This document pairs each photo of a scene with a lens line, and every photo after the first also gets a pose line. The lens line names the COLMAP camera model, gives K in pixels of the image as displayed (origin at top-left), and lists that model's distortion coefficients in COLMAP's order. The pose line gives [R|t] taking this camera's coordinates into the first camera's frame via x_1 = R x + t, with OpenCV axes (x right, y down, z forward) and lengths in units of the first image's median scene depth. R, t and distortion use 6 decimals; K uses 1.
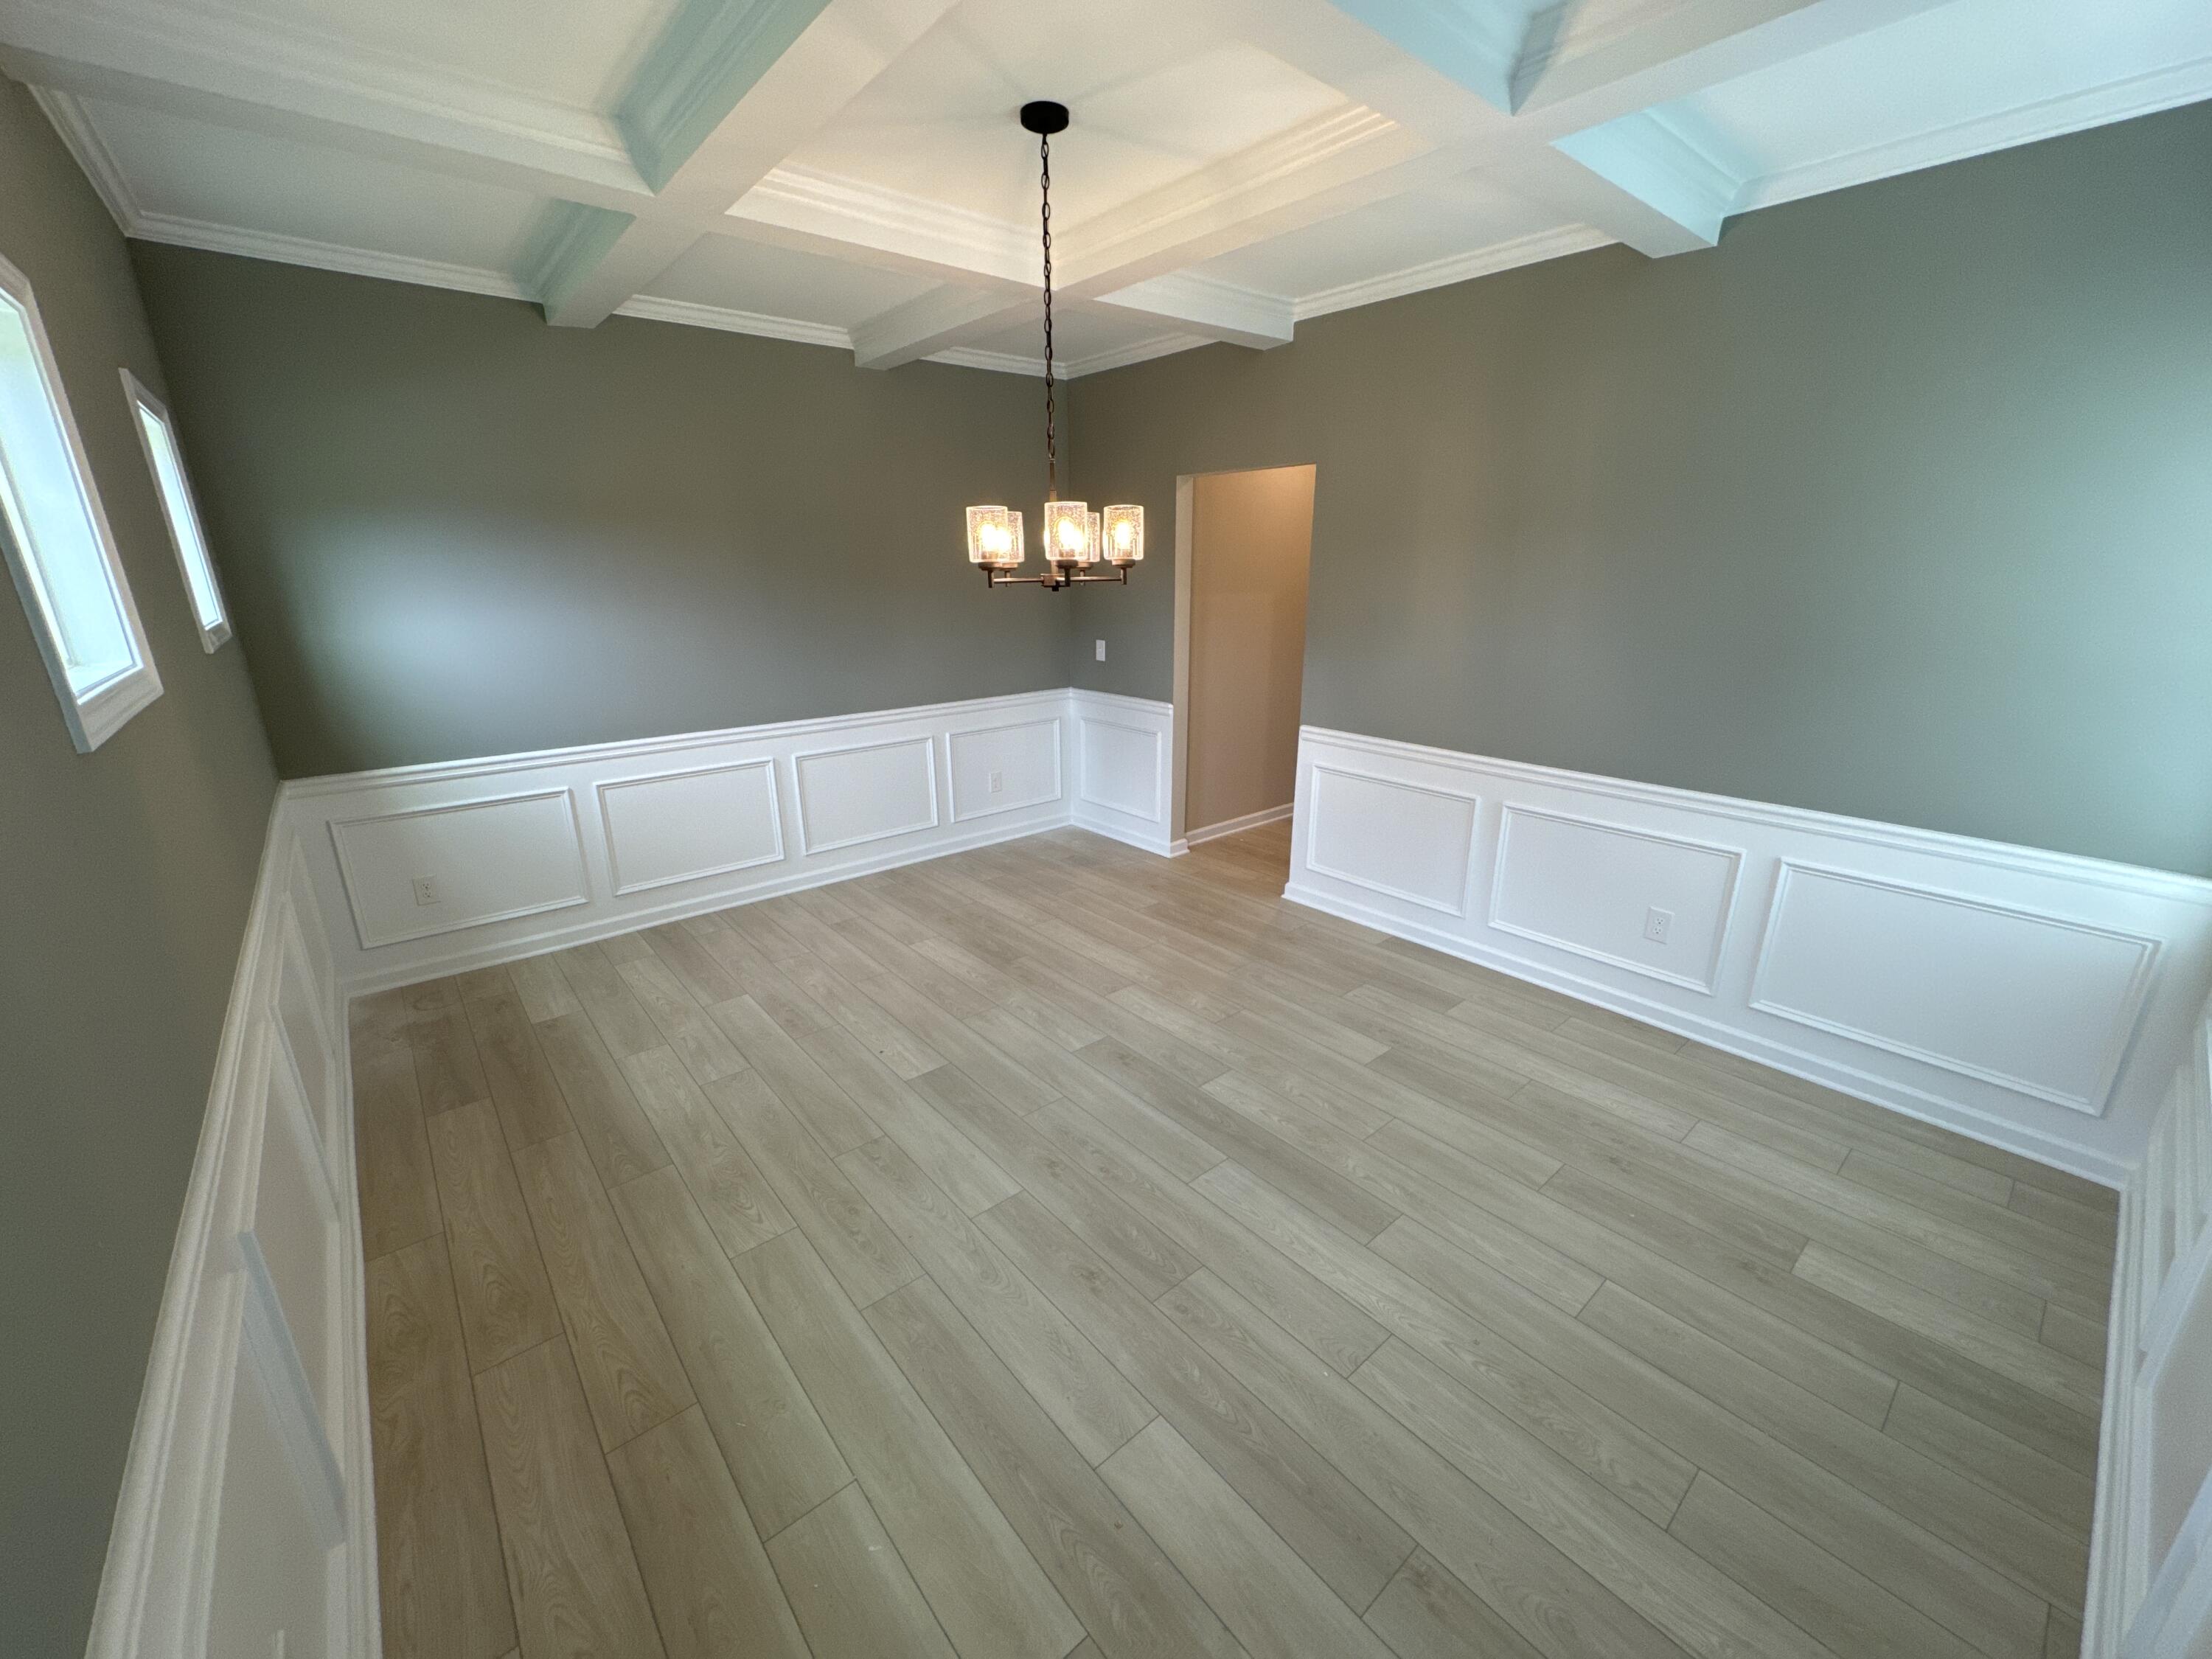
lens RADIAL K [[878.5, 0, 1104.3], [0, 878.5, 832.3], [0, 0, 1]] dist [-0.002118, 0.000333]
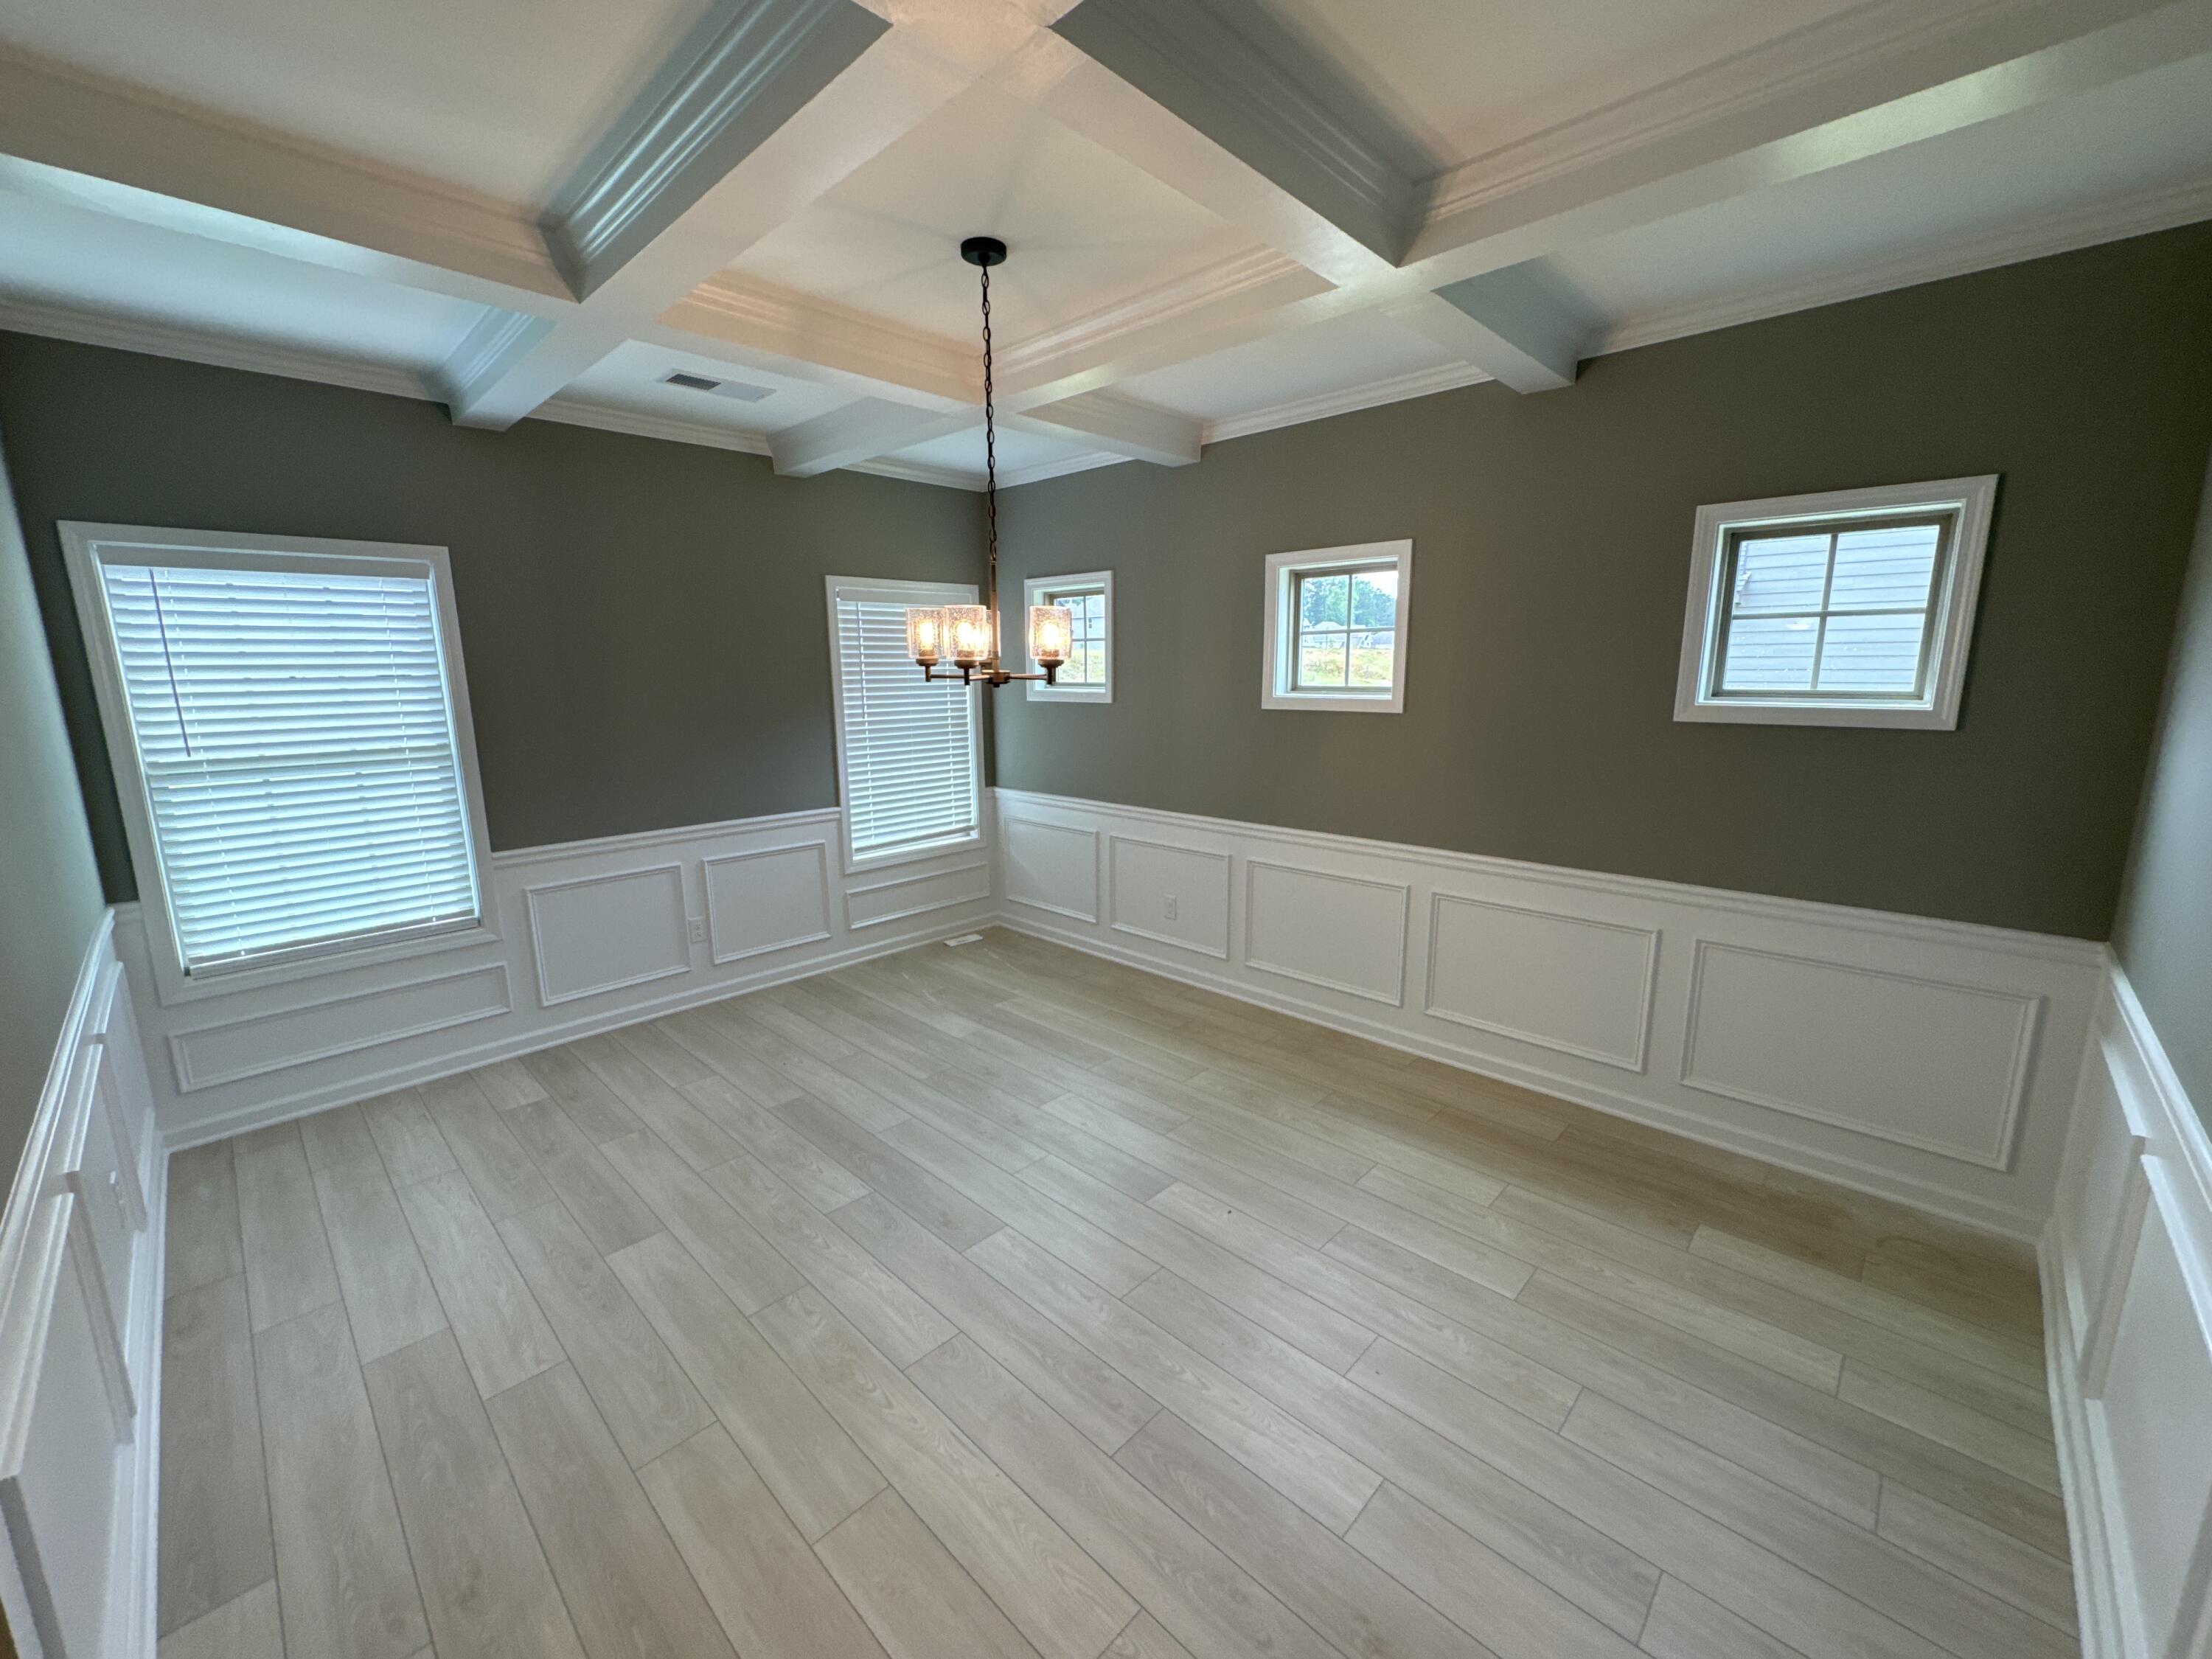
lens RADIAL K [[878.5, 0, 1104.3], [0, 878.5, 832.3], [0, 0, 1]] dist [-0.002118, 0.000333]
pose [[-0.994939, 0.031337, -0.095474, -0.068818], [-0.016911, 0.884361, 0.466498, -0.533097], [0.099052, 0.465751, -0.879355, 1.757229]]
